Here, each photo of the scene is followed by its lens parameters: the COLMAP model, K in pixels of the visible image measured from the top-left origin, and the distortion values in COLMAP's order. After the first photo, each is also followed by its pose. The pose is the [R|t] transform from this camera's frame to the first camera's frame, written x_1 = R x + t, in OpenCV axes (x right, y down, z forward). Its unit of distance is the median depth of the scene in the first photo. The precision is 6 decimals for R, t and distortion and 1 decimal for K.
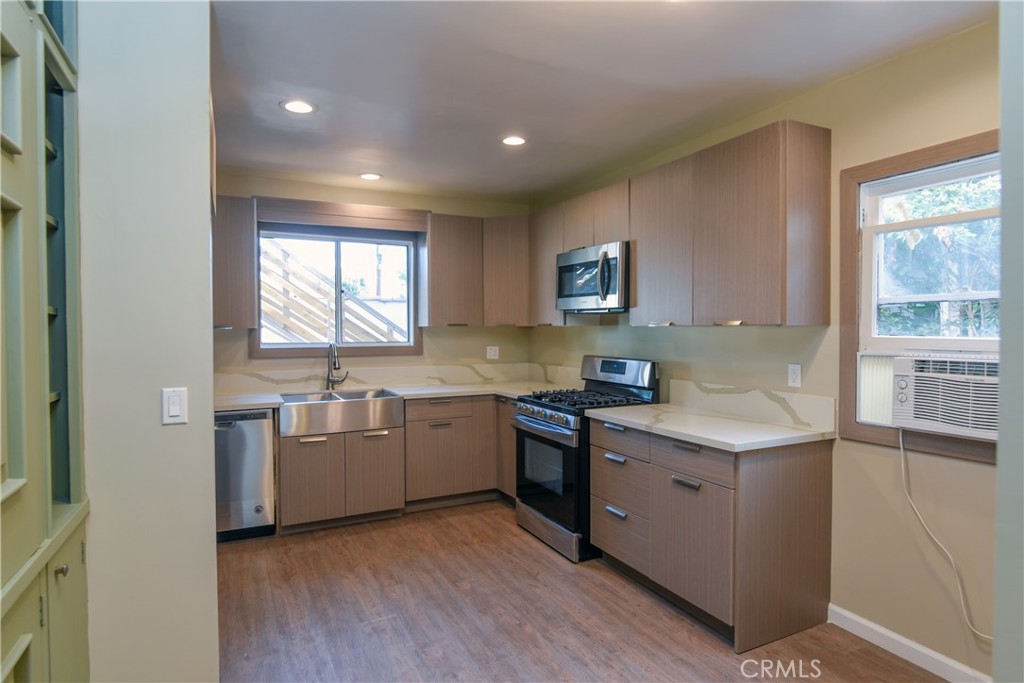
lens RADIAL K [[568.6, 0, 512.0], [0, 568.6, 341.5], [0, 0, 1]] dist [0.001016, 0.000394]
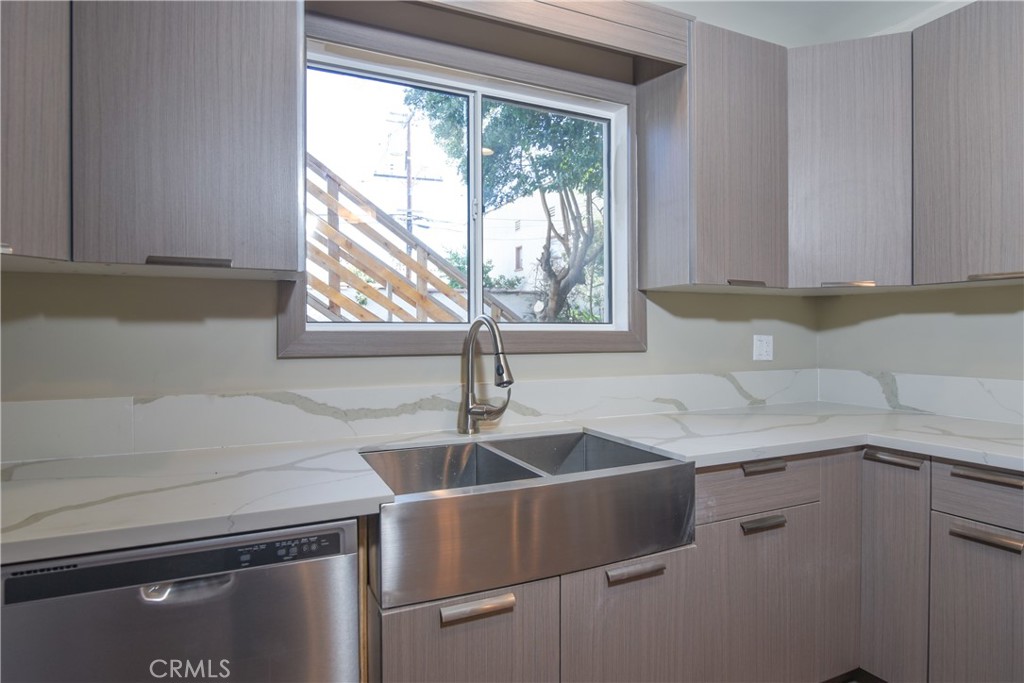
lens RADIAL K [[568.6, 0, 512.0], [0, 568.6, 341.5], [0, 0, 1]] dist [0.001016, 0.000394]
pose [[0.999669, 0.000020, -0.025727, -0.278216], [-0.000220, 0.999970, -0.007759, 0.020987], [0.025726, 0.007762, 0.999639, 0.584713]]
